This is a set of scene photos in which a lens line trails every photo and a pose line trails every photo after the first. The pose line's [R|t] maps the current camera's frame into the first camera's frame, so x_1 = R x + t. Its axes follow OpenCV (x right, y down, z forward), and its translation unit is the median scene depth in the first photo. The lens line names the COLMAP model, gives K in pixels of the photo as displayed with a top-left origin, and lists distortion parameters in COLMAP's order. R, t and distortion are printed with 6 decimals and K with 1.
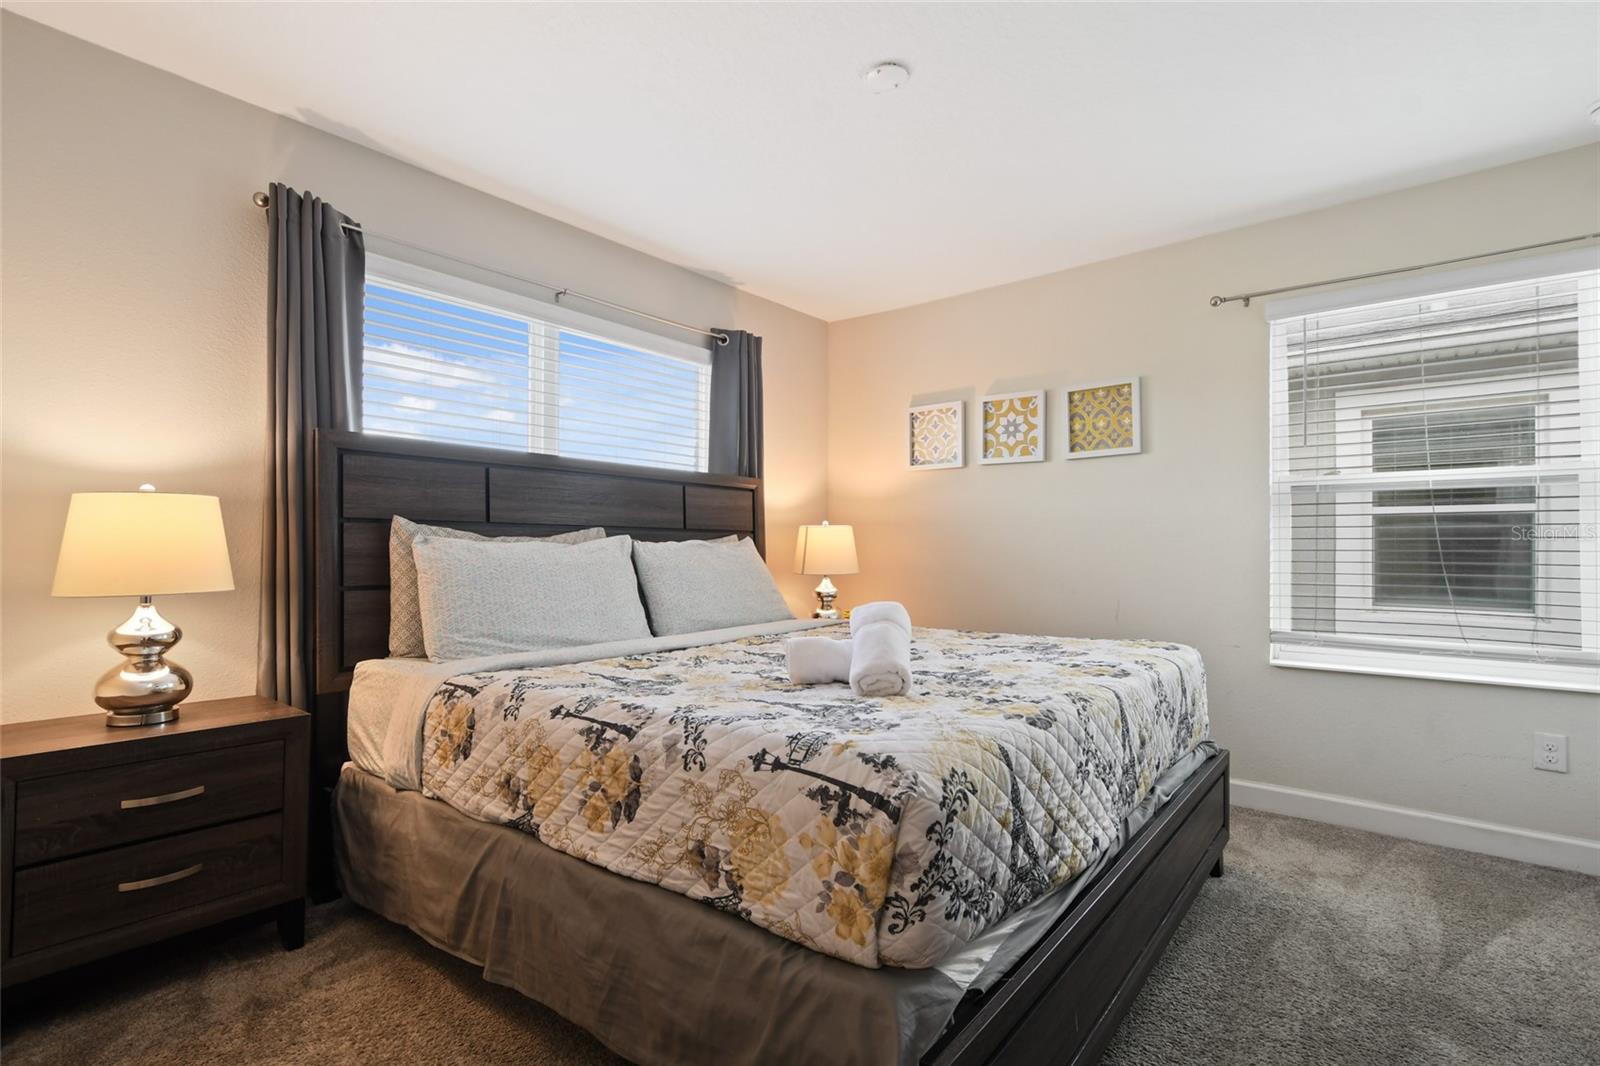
lens RADIAL K [[753.4, 0, 825.3], [0, 753.4, 543.2], [0, 0, 1]] dist [0.002257, -0.002048]
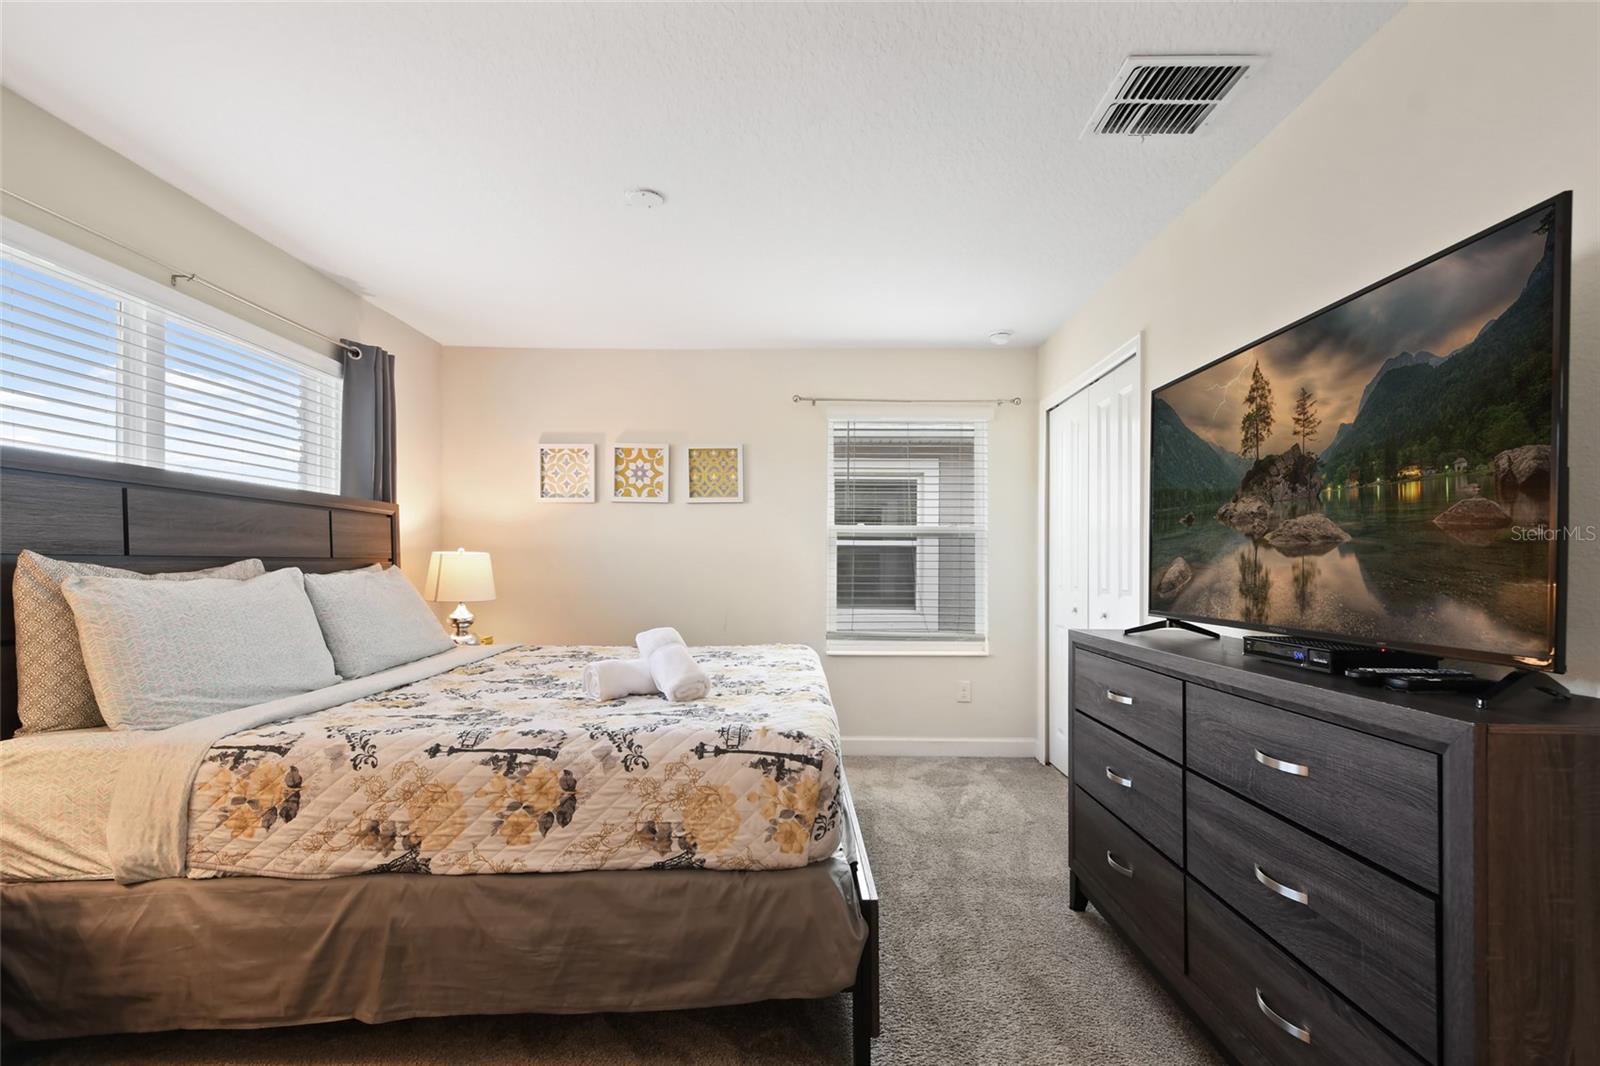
lens RADIAL K [[717.7, 0, 799.1], [0, 717.7, 568.9], [0, 0, 1]] dist [0.008346, -0.001174]
pose [[0.784685, -0.004189, 0.619880, -0.409807], [-0.008169, 0.999820, 0.017097, -0.036469], [-0.619840, -0.018479, 0.784510, -0.070743]]
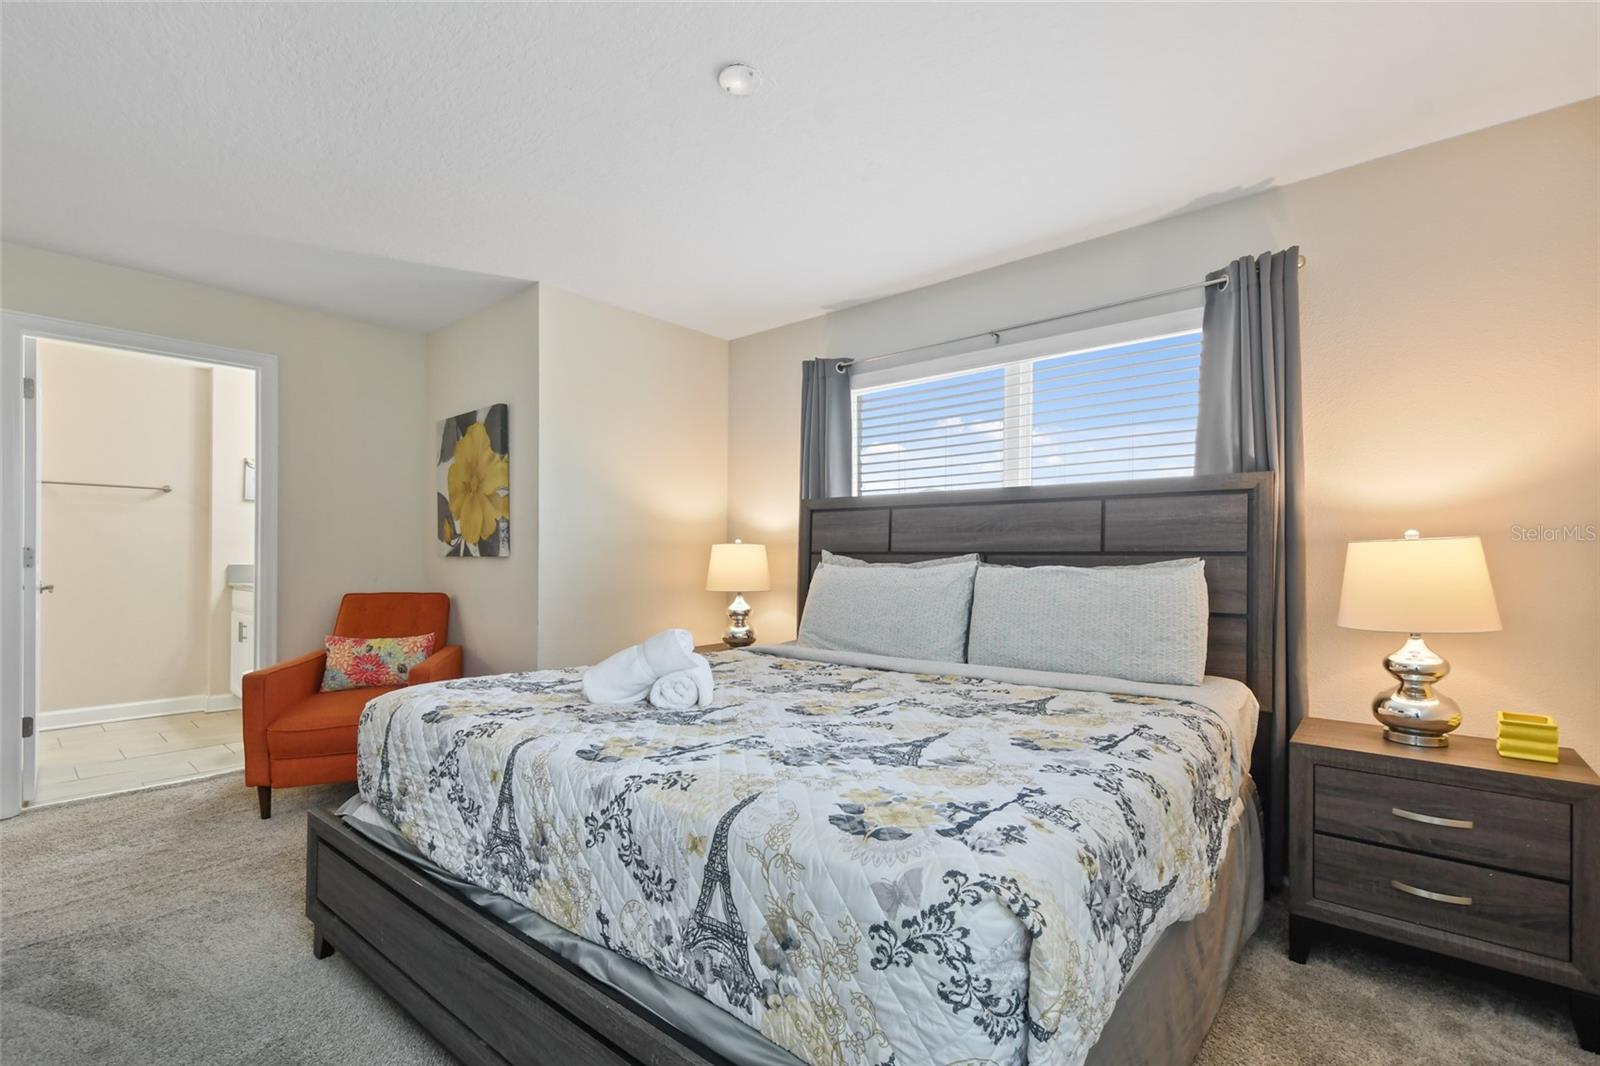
lens RADIAL K [[717.7, 0, 855.6], [0, 717.7, 579.6], [0, 0, 1]] dist [0.008346, -0.001174]
pose [[-0.008966, 0.006176, -0.999941, 0.862629], [-0.013874, 0.999884, 0.006300, 0.013889], [0.999864, 0.013929, -0.008879, 1.054267]]
